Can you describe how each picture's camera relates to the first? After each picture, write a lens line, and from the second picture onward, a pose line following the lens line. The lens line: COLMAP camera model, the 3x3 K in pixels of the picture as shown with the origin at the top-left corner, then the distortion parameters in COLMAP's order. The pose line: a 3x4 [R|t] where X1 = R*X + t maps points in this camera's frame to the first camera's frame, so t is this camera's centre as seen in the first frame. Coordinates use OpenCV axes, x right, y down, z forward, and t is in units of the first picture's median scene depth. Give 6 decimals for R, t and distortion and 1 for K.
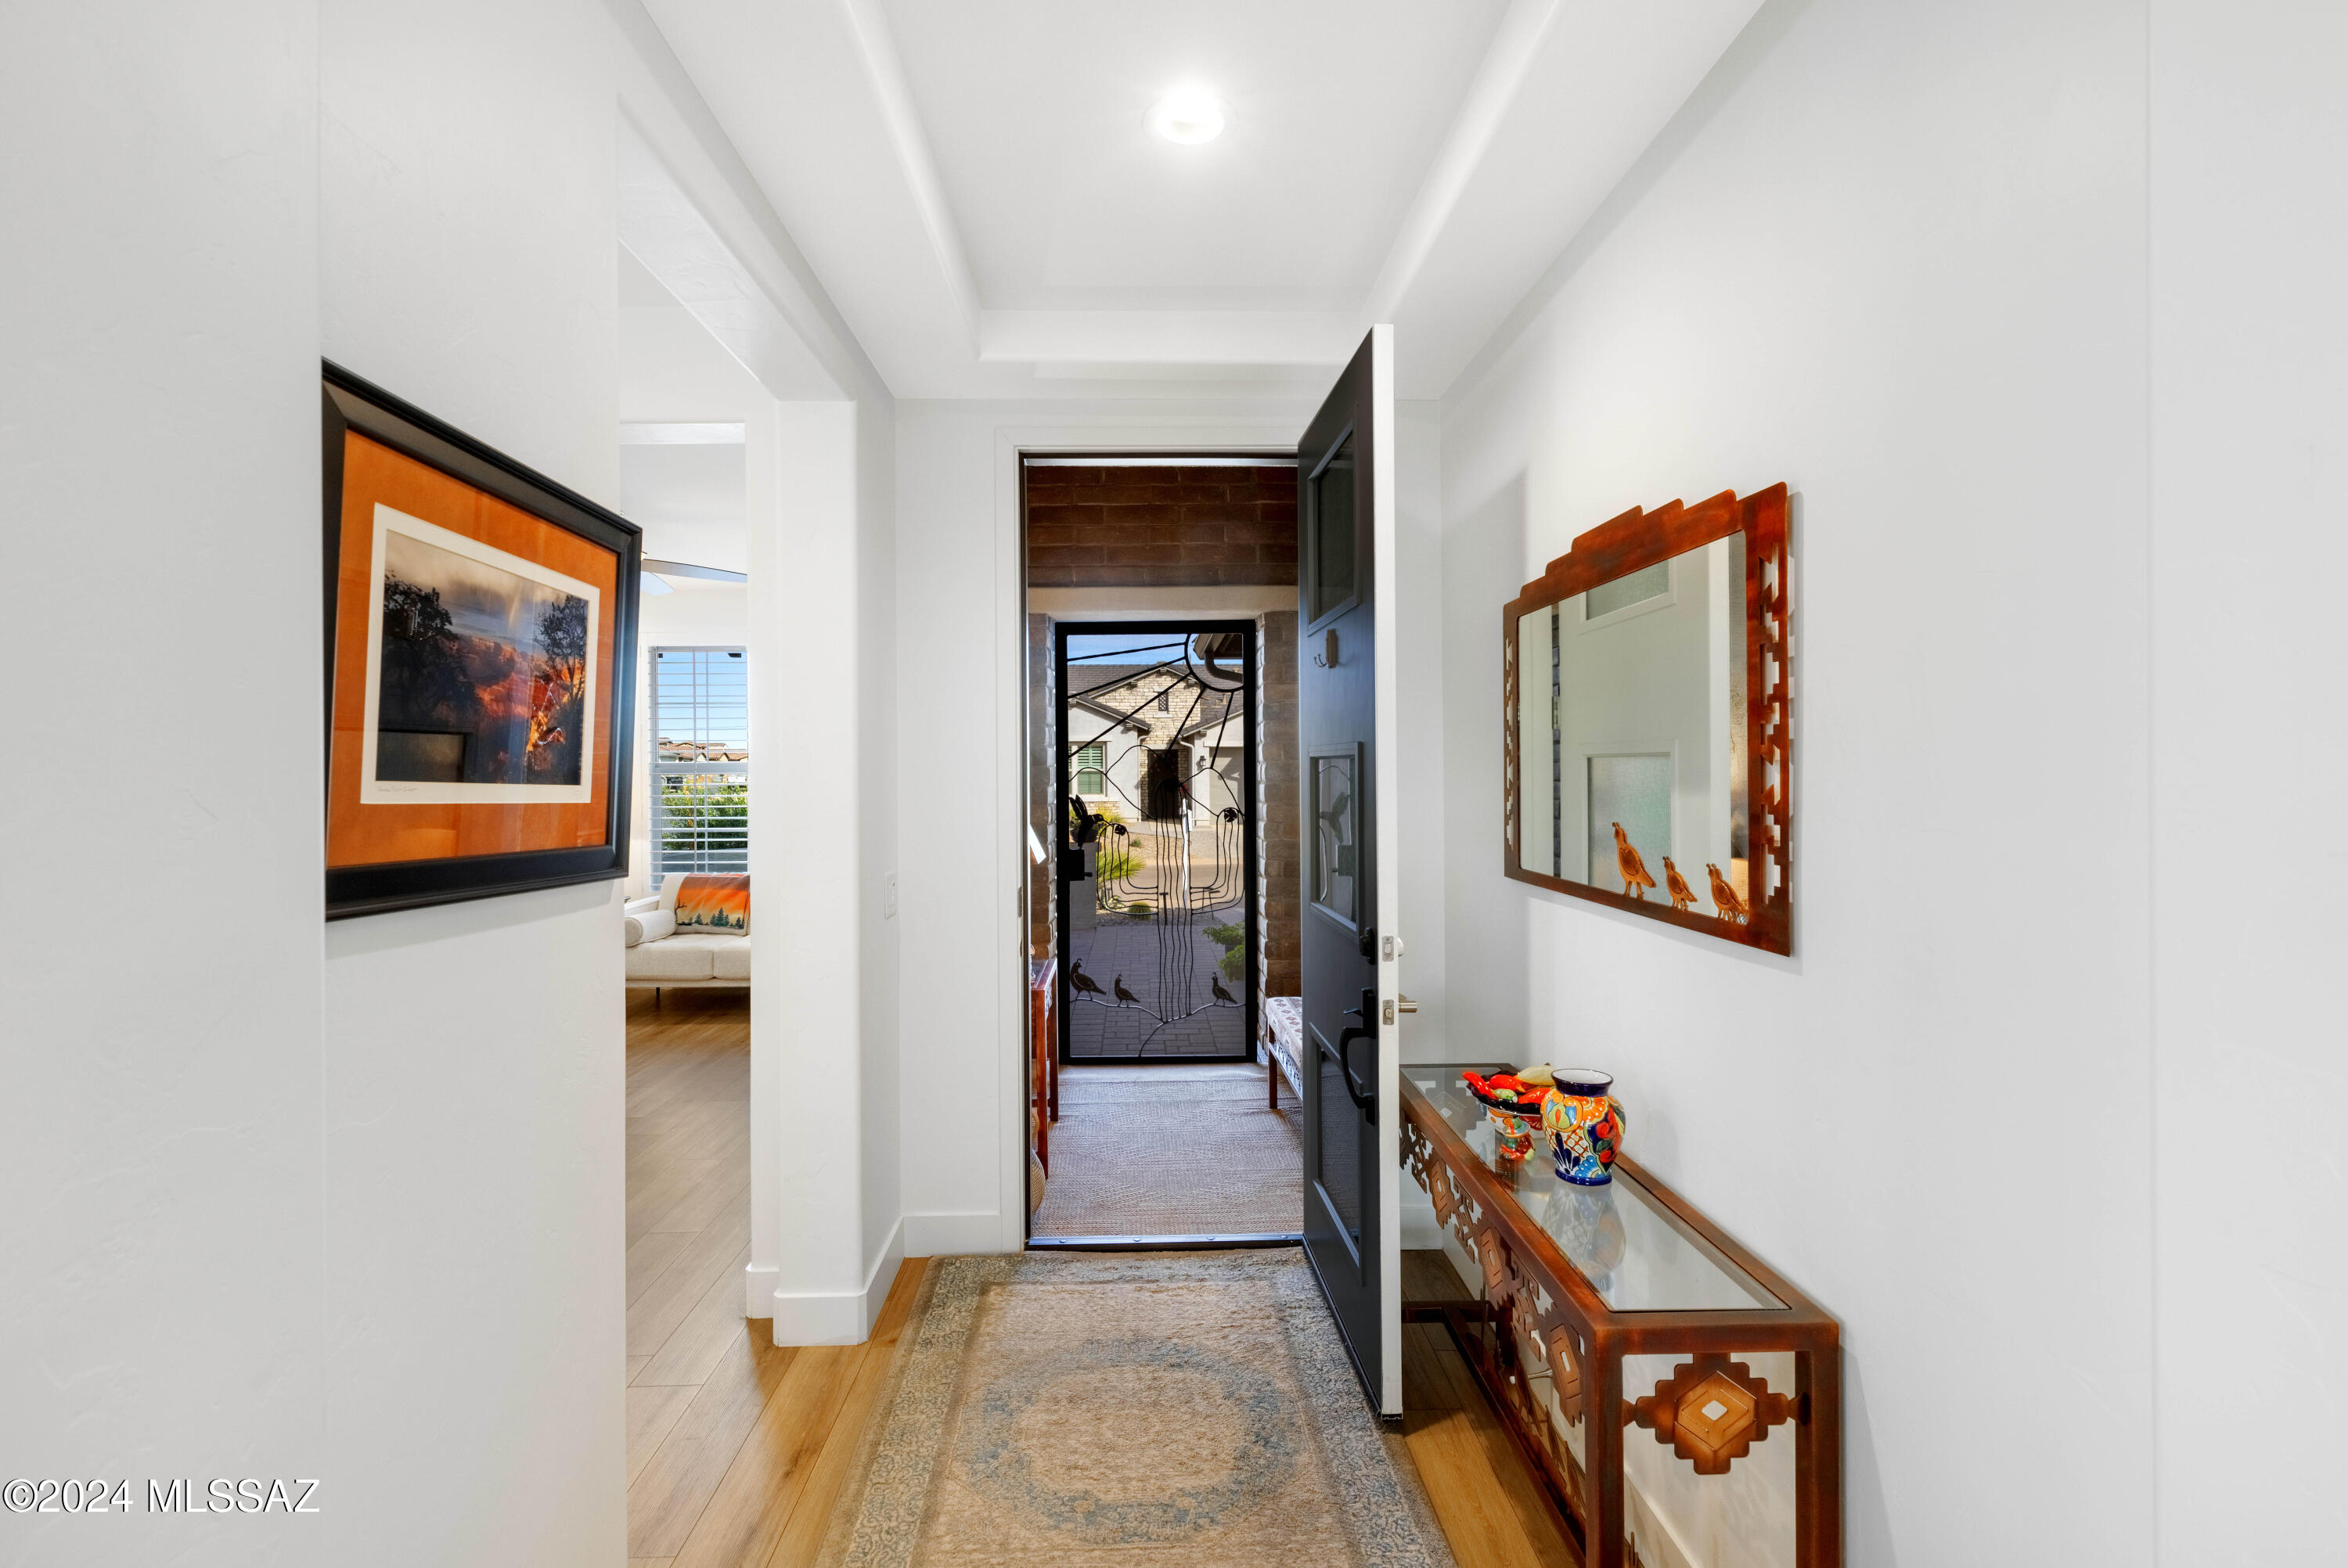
lens RADIAL K [[1086.7, 0, 1172.8], [0, 1086.7, 778.7], [0, 0, 1]] dist [-0.000846, 0.000685]
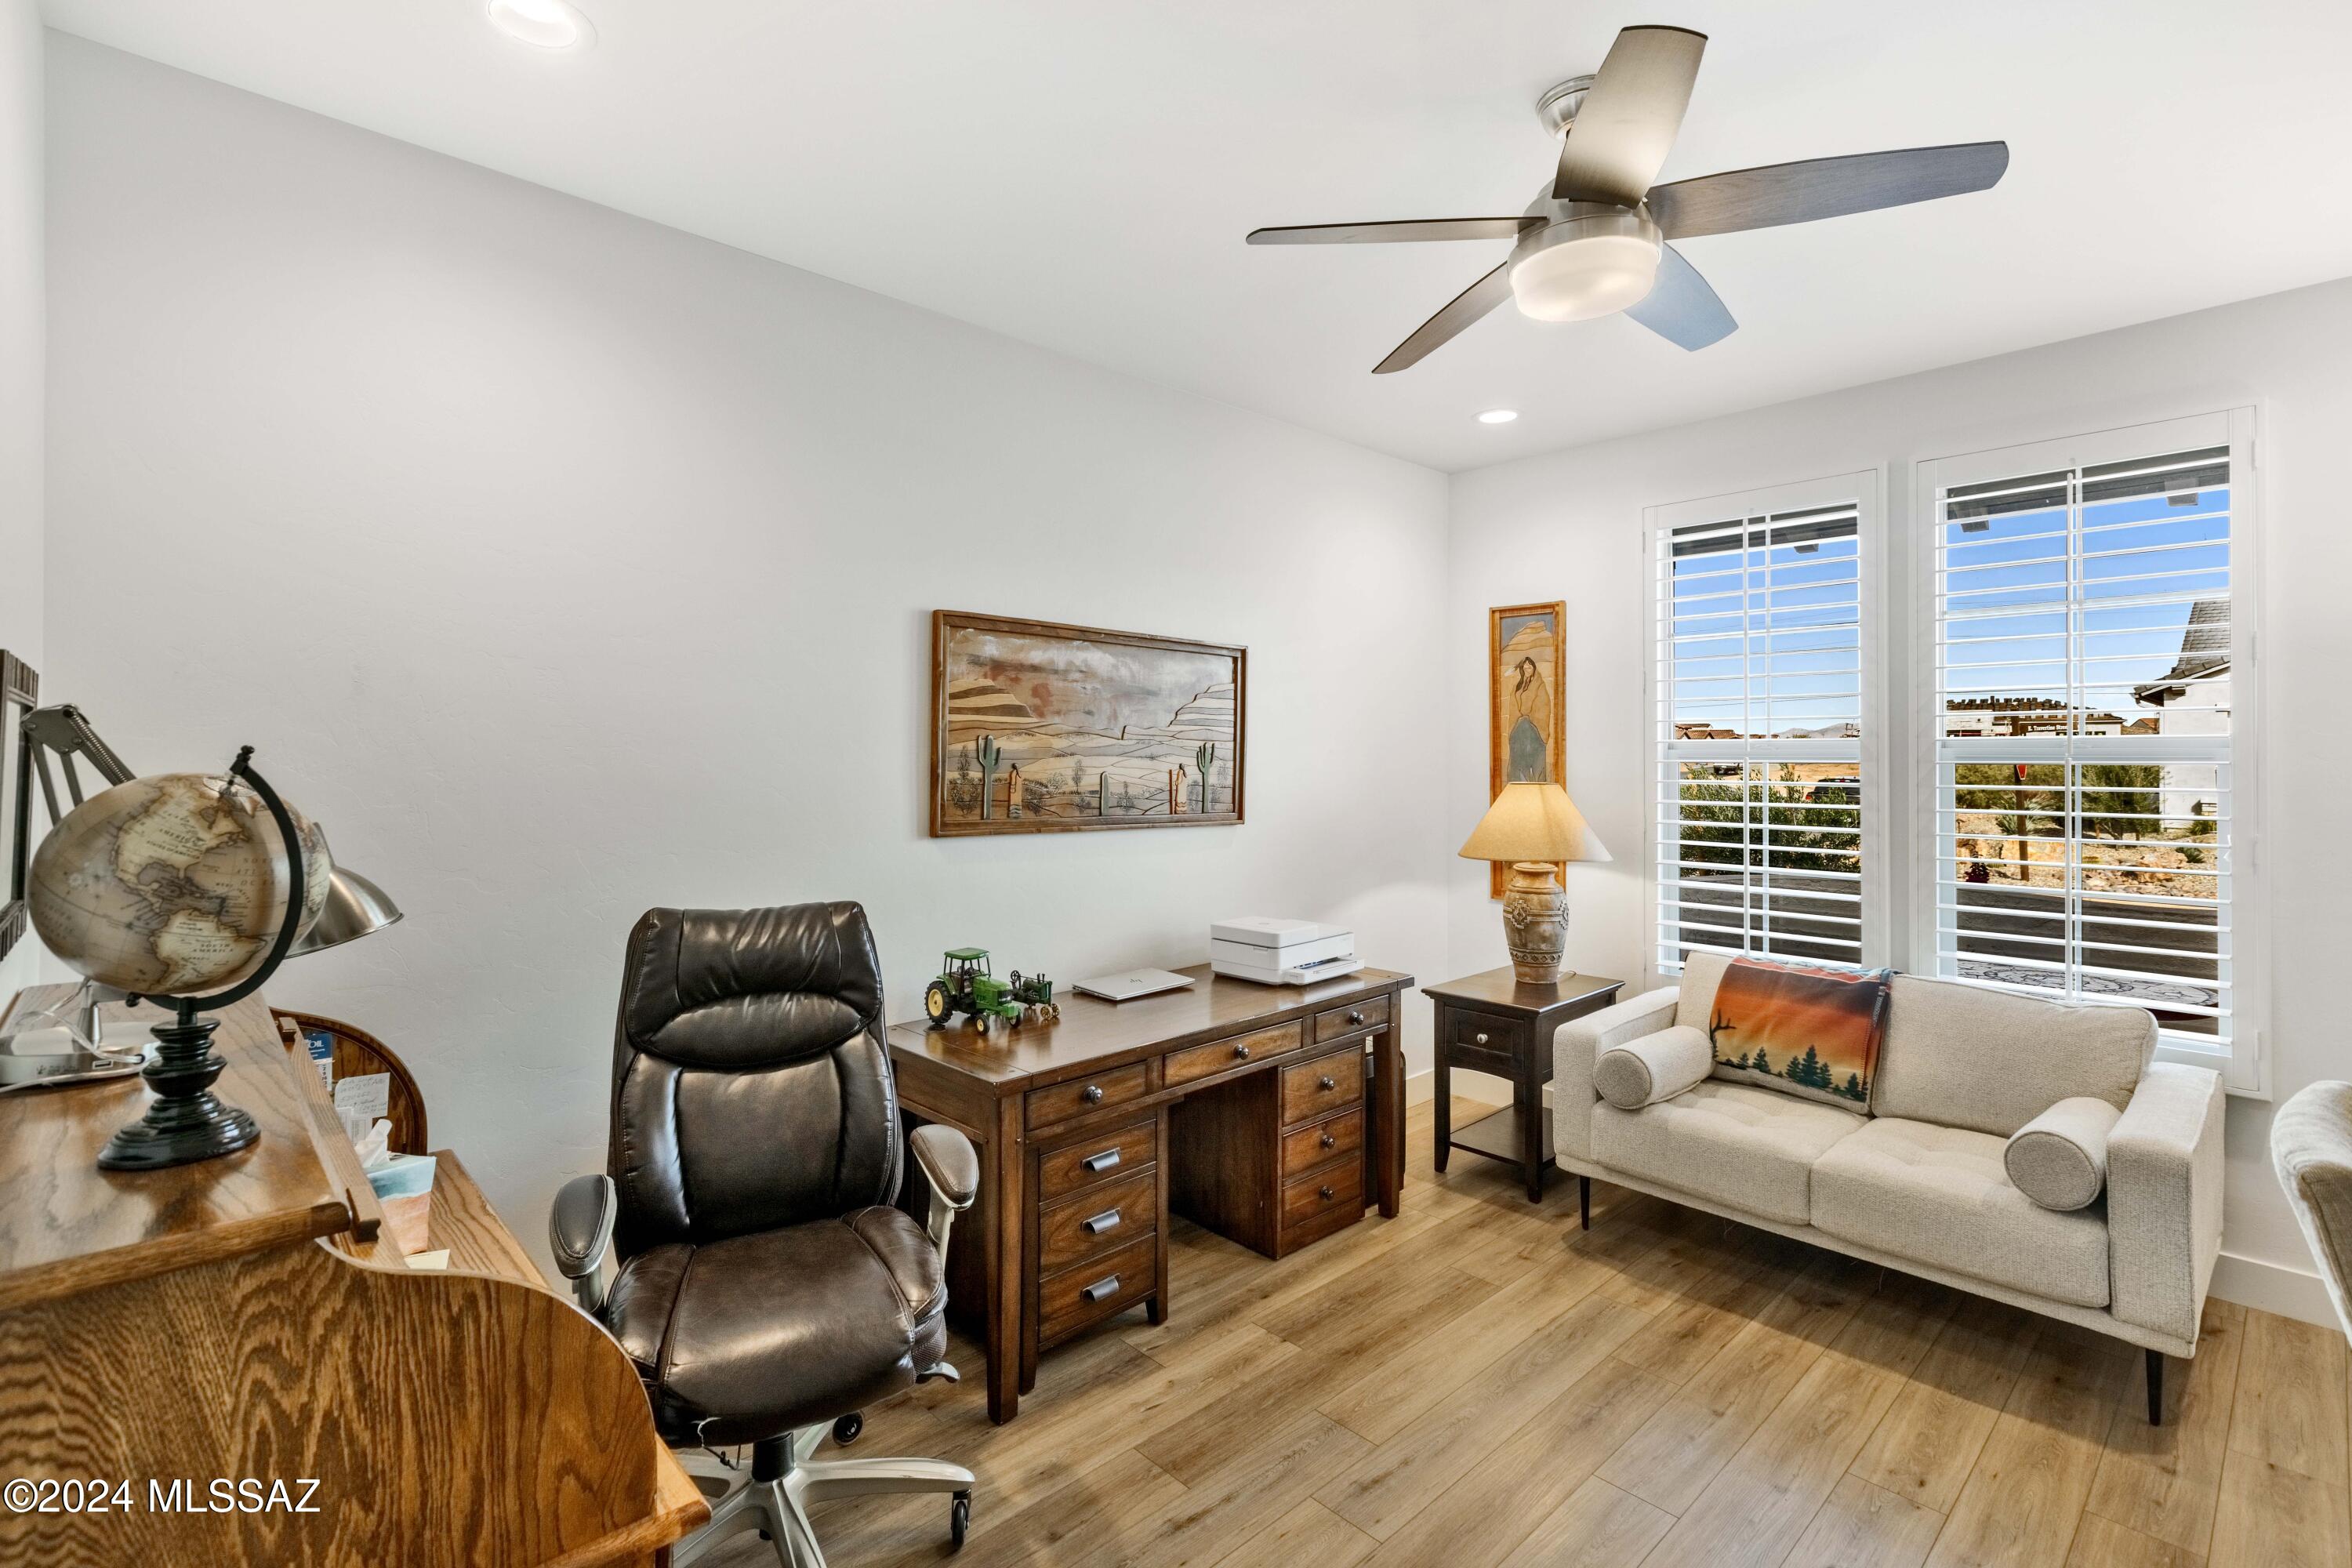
lens RADIAL K [[1088.7, 0, 1176.7], [0, 1088.7, 777.2], [0, 0, 1]] dist [-0.000846, 0.000685]
pose [[0.658182, 0.009622, -0.752798, -0.238721], [-0.008036, 0.999951, 0.005755, -0.000058], [0.752816, 0.002261, 0.658227, 0.471408]]
